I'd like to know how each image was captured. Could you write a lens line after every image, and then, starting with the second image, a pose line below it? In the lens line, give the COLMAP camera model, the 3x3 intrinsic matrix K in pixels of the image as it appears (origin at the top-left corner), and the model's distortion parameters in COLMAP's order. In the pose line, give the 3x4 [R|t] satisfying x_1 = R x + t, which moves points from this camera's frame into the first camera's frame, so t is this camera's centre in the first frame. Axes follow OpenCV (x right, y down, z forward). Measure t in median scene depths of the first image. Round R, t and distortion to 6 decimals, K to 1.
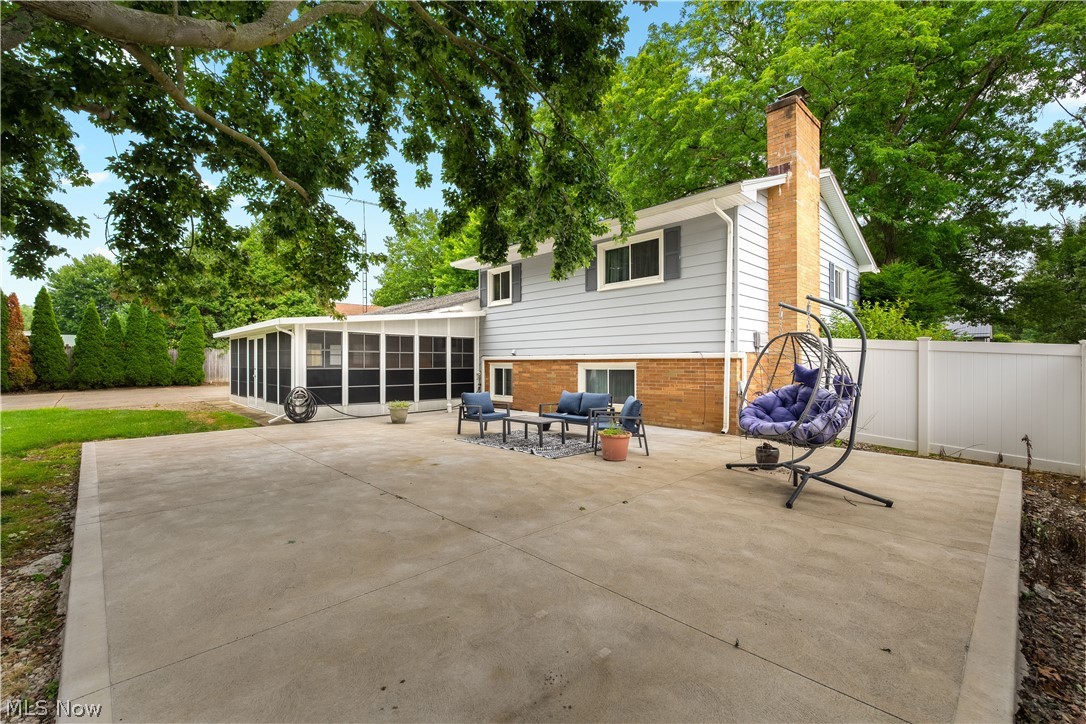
lens RADIAL K [[472.2, 0, 542.3], [0, 472.2, 361.1], [0, 0, 1]] dist [-0.004203, -0.000468]
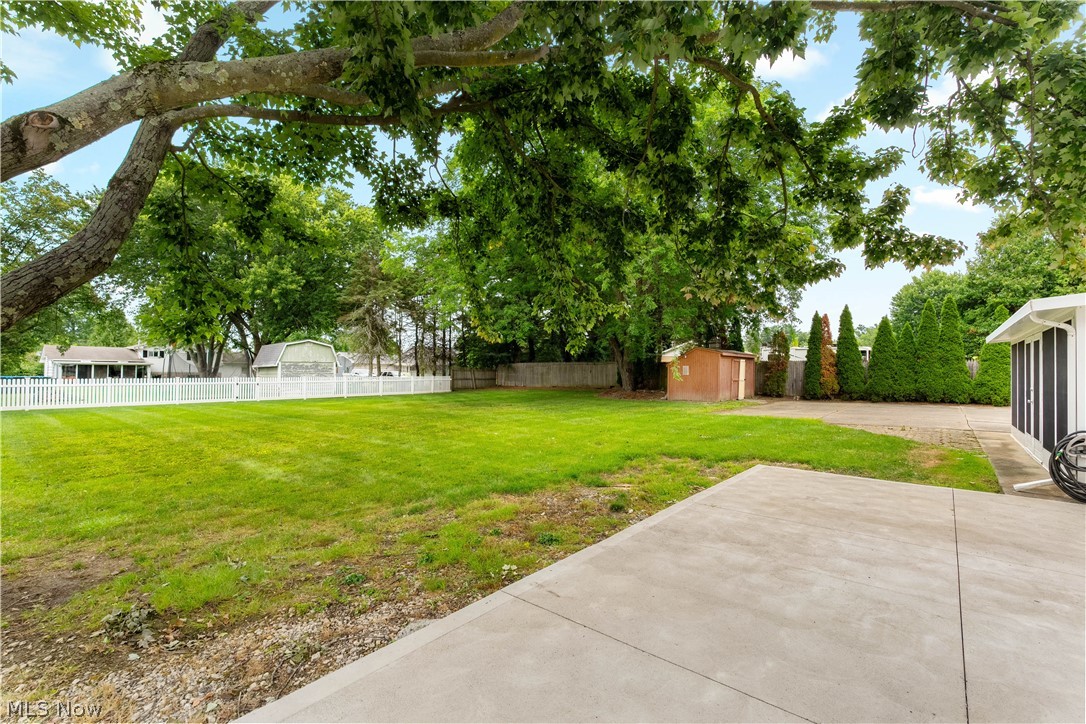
lens RADIAL K [[472.2, 0, 541.6], [0, 472.2, 367.9], [0, 0, 1]] dist [-0.004203, -0.000468]
pose [[0.099520, 0.000335, -0.995036, -0.033845], [-0.009889, 0.999951, -0.000653, -0.003912], [0.994986, 0.009904, 0.099518, 0.169865]]
